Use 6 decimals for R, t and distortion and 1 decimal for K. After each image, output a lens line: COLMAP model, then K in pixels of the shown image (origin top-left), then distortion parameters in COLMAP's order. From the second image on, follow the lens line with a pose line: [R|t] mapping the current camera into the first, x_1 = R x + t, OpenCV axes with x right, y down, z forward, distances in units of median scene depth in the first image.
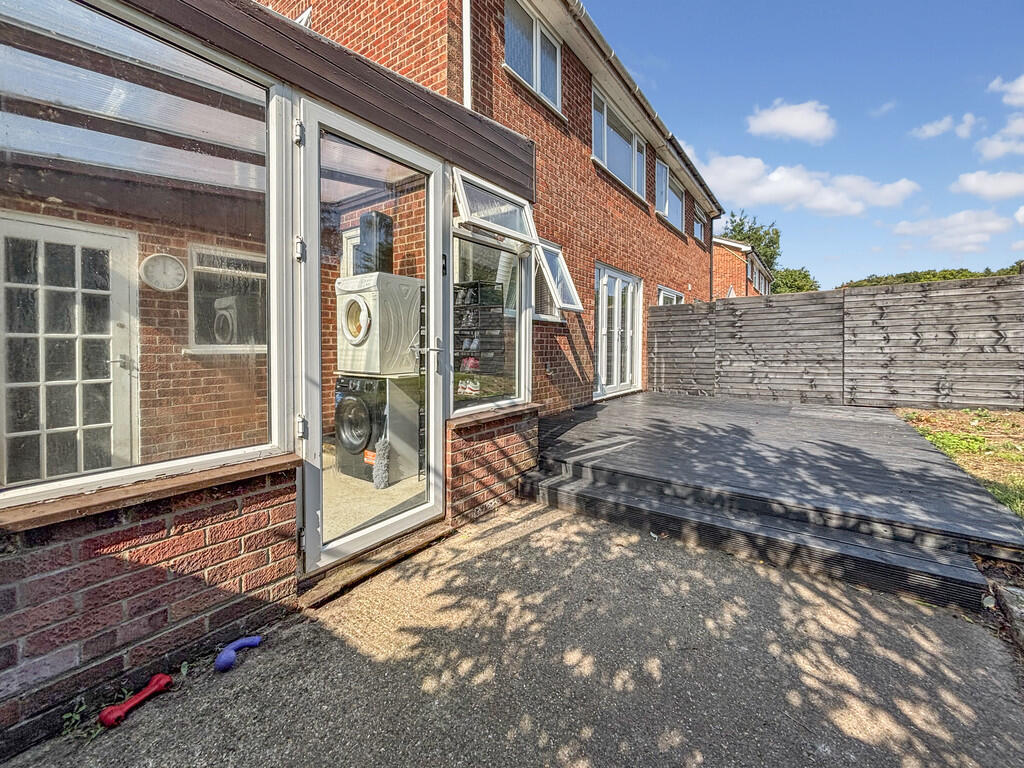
lens RADIAL K [[441.9, 0, 512.0], [0, 441.9, 384.0], [0, 0, 1]] dist [0.000164, -0.000013]
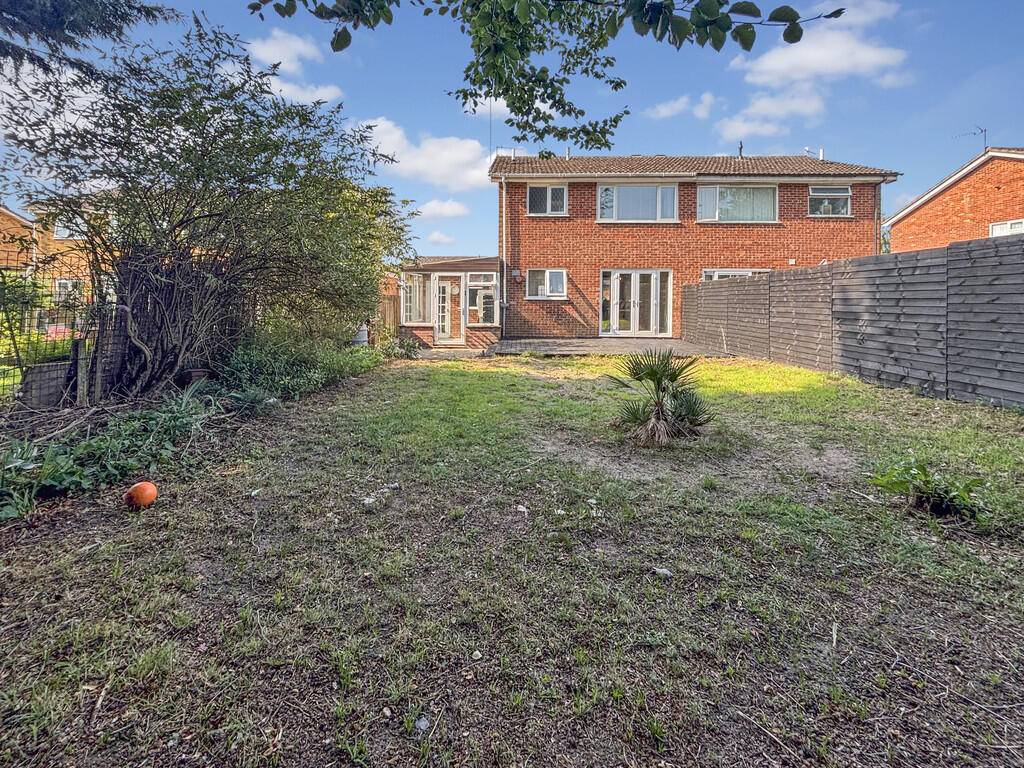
lens RADIAL K [[441.9, 0, 512.0], [0, 441.9, 384.0], [0, 0, 1]] dist [0.000164, -0.000013]
pose [[0.546136, 0.174057, -0.819414, 3.374281], [-0.080715, 0.984558, 0.155340, -0.060905], [0.833799, -0.018698, 0.551751, -1.012548]]
